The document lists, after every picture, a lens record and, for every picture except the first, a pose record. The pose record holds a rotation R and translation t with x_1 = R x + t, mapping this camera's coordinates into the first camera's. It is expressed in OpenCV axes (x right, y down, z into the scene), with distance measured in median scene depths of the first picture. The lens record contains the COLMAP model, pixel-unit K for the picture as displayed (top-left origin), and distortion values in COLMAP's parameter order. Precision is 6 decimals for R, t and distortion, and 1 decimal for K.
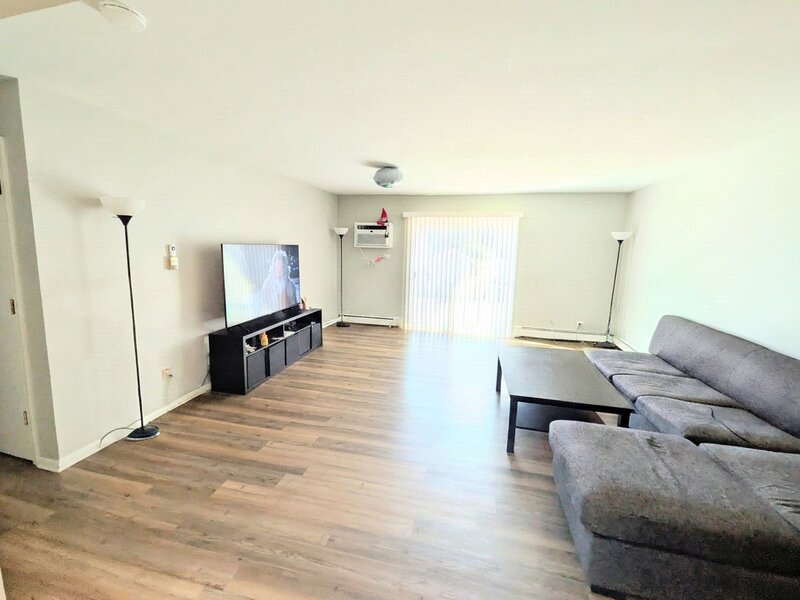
lens RADIAL K [[315.6, 0, 399.1], [0, 315.6, 301.1], [0, 0, 1]] dist [0.000394, 0.000079]
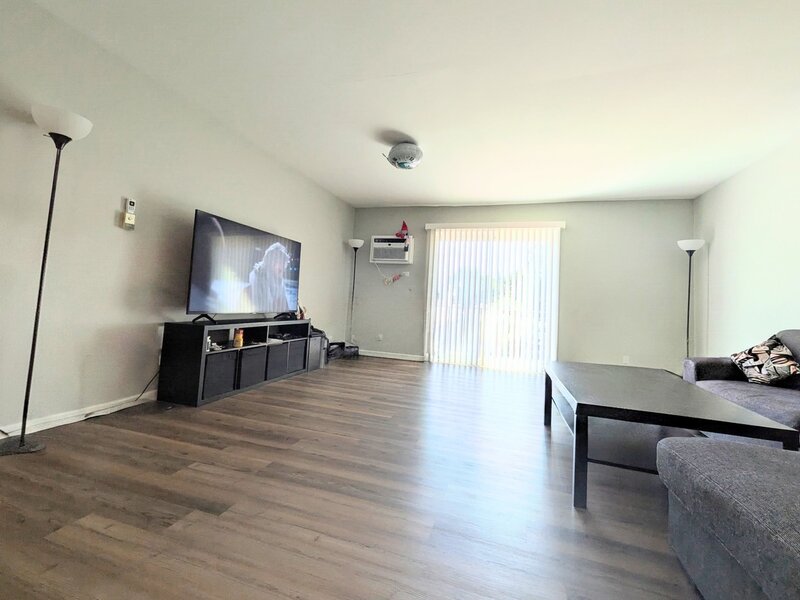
lens RADIAL K [[322.2, 0, 407.4], [0, 322.2, 299.6], [0, 0, 1]] dist [-0.000696, -0.000478]
pose [[0.997519, 0.029463, -0.063935, 0.041902], [-0.041368, 0.980182, -0.193729, 0.173805], [0.056960, 0.195893, 0.978969, 0.239236]]
